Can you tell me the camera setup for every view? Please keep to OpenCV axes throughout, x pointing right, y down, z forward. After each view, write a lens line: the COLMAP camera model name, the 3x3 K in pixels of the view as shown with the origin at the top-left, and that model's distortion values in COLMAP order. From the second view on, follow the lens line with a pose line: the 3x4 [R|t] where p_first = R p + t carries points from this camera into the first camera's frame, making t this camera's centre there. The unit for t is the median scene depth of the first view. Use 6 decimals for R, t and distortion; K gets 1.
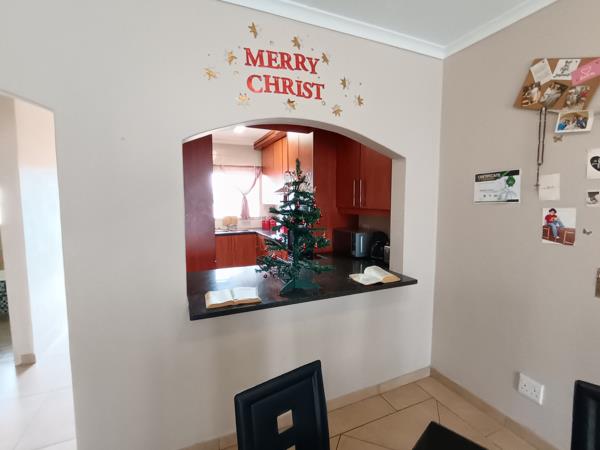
lens RADIAL K [[282.7, 0, 299.8], [0, 282.7, 222.8], [0, 0, 1]] dist [0.005800, -0.001896]
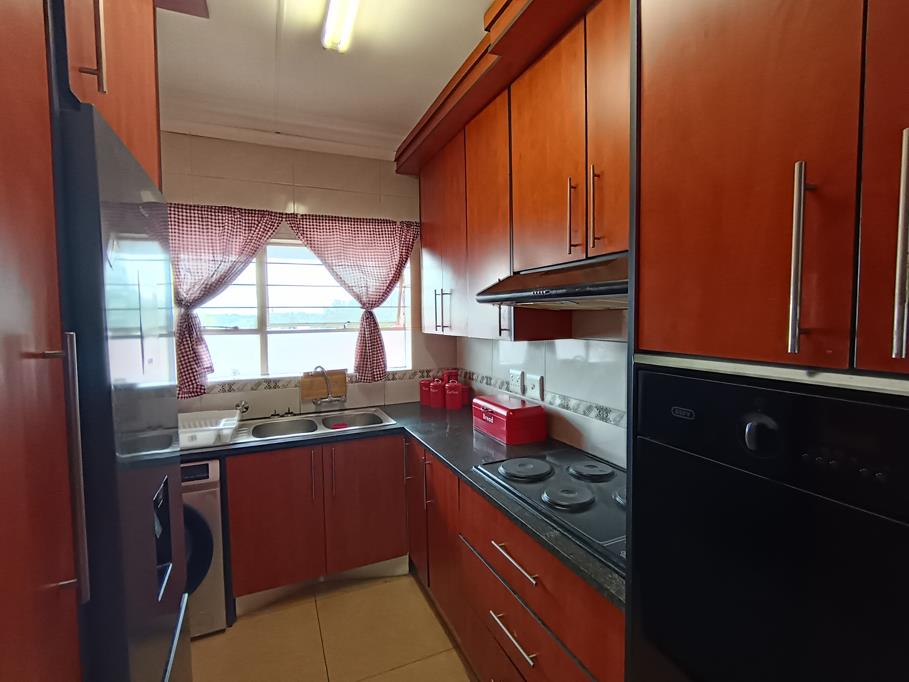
lens RADIAL K [[428.3, 0, 455.6], [0, 428.3, 339.8], [0, 0, 1]] dist [0.005800, -0.001896]
pose [[0.999970, -0.004904, 0.006069, -0.095978], [0.005098, 0.999459, -0.032499, -0.043658], [-0.005906, 0.032529, 0.999453, 0.496311]]
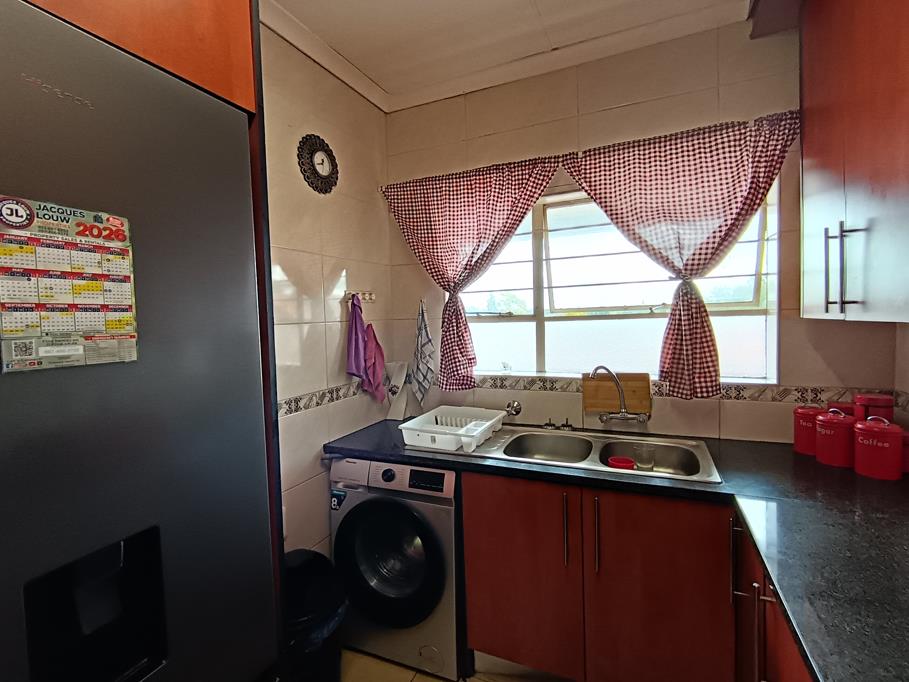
lens RADIAL K [[428.3, 0, 456.7], [0, 428.3, 336.8], [0, 0, 1]] dist [0.005800, -0.001896]
pose [[0.678357, 0.022238, -0.734396, -0.079836], [-0.042620, 0.999050, -0.009115, -0.045407], [0.733496, 0.037484, 0.678660, 0.660418]]
